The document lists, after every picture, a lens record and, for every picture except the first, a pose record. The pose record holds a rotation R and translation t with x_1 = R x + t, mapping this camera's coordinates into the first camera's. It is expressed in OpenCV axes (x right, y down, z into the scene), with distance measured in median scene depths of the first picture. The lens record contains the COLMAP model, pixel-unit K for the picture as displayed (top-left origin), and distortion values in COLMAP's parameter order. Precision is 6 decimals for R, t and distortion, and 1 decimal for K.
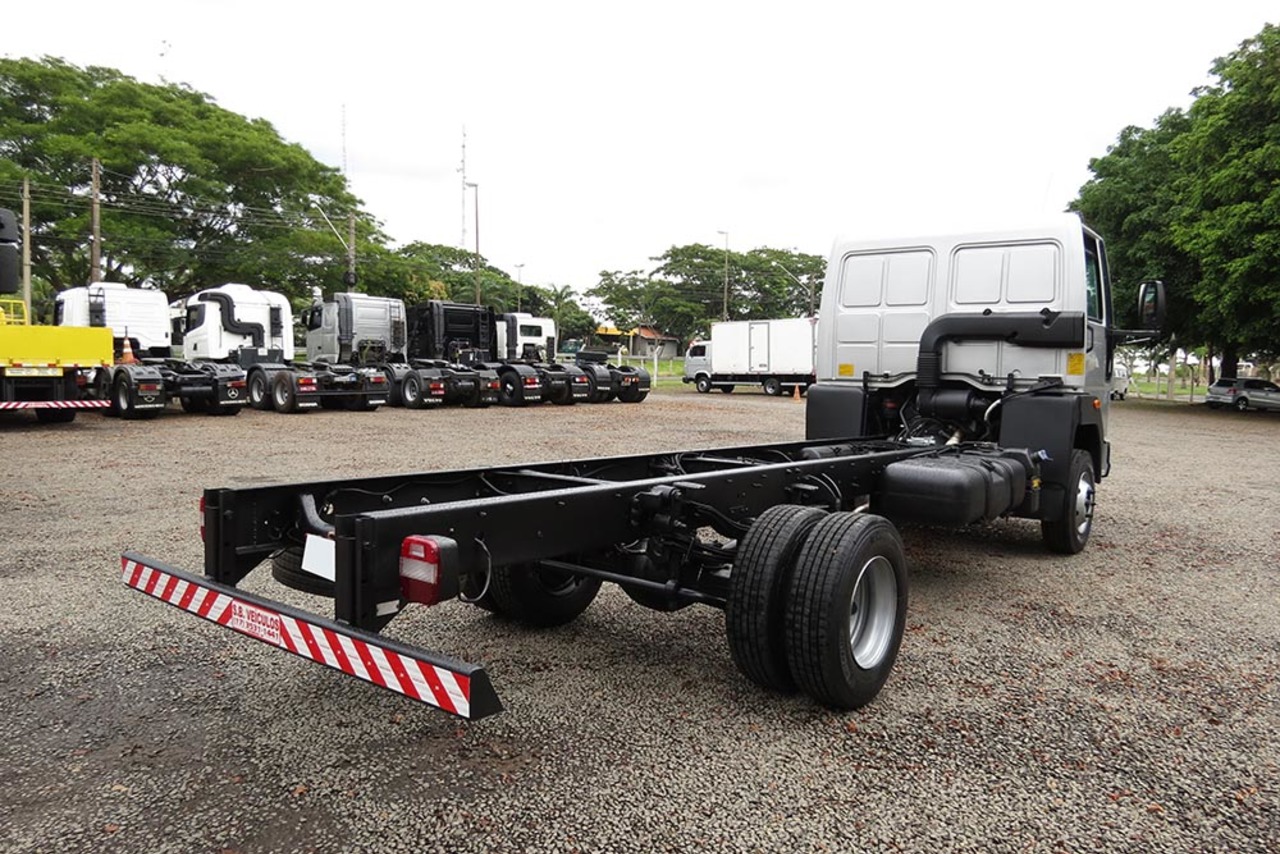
lens RADIAL K [[947.3, 0, 640.0], [0, 947.3, 427.0], [0, 0, 1]] dist [-0.005411, -0.003538]
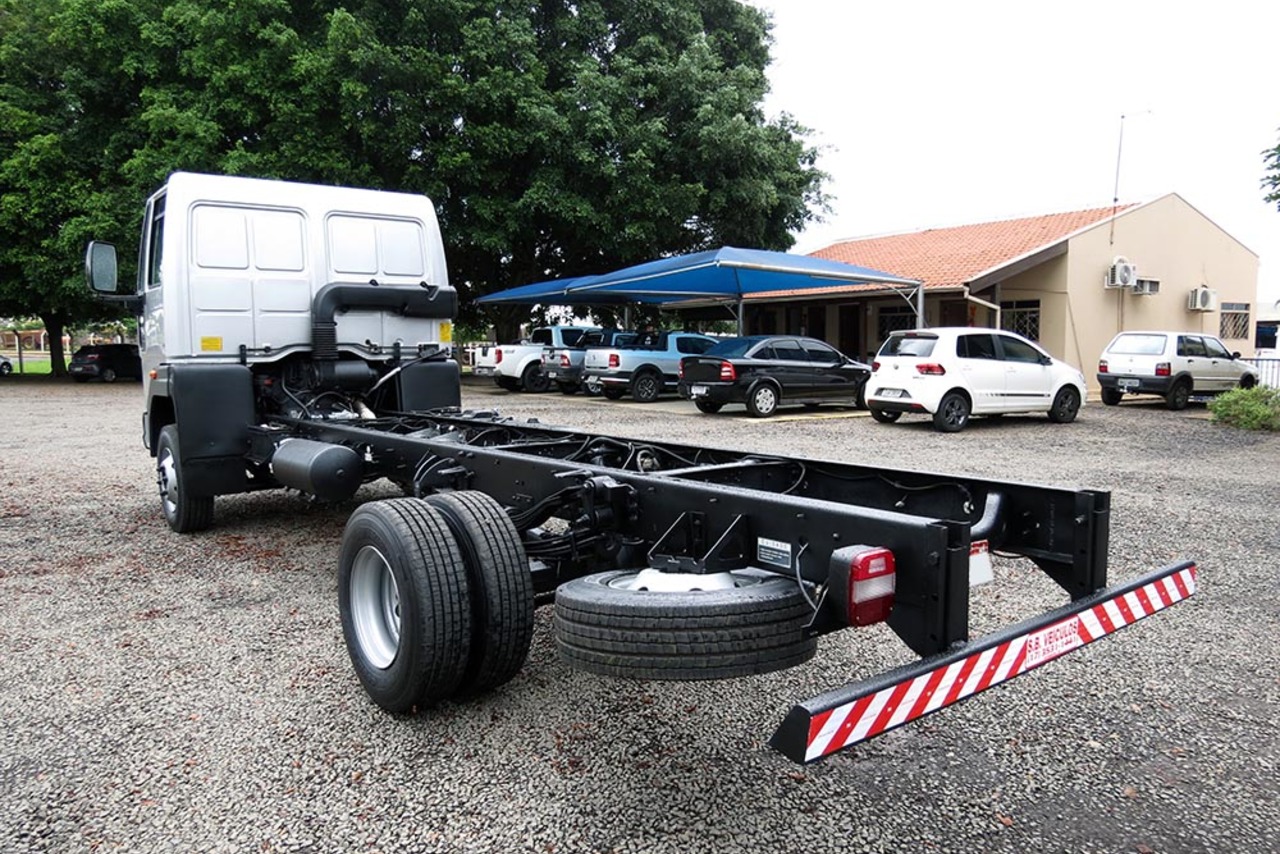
lens RADIAL K [[947.3, 0, 640.0], [0, 947.3, 427.0], [0, 0, 1]] dist [-0.005411, -0.003538]
pose [[0.213762, -0.113413, 0.970280, -0.569815], [0.073787, 0.992275, 0.099728, -0.047154], [-0.974095, 0.050276, 0.220479, 0.497314]]
